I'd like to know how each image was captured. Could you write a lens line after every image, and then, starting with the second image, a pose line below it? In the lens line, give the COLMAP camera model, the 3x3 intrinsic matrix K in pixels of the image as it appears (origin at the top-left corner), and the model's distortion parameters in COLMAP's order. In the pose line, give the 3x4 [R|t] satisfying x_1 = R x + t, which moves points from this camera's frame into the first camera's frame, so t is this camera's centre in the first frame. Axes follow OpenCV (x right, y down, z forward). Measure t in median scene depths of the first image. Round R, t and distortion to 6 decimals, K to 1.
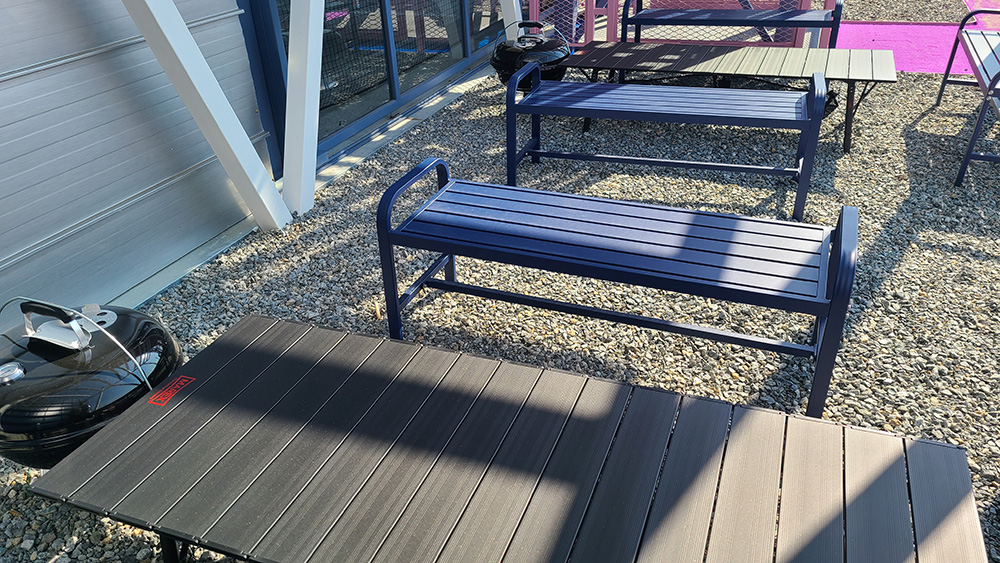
lens RADIAL K [[745.7, 0, 496.1], [0, 745.7, 281.1], [0, 0, 1]] dist [0.072141, -0.049008]
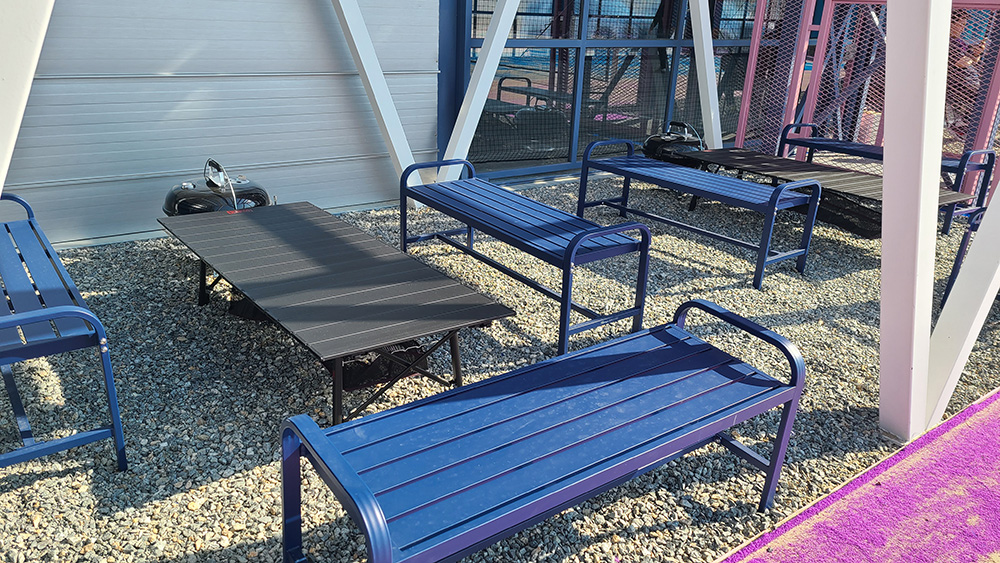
lens RADIAL K [[745.7, 0, 502.9], [0, 745.7, 282.4], [0, 0, 1]] dist [0.072141, -0.049008]
pose [[0.854961, 0.256698, -0.450720, 0.694007], [-0.320308, 0.944759, -0.069518, 0.147713], [0.407977, 0.203804, 0.889954, -0.292533]]
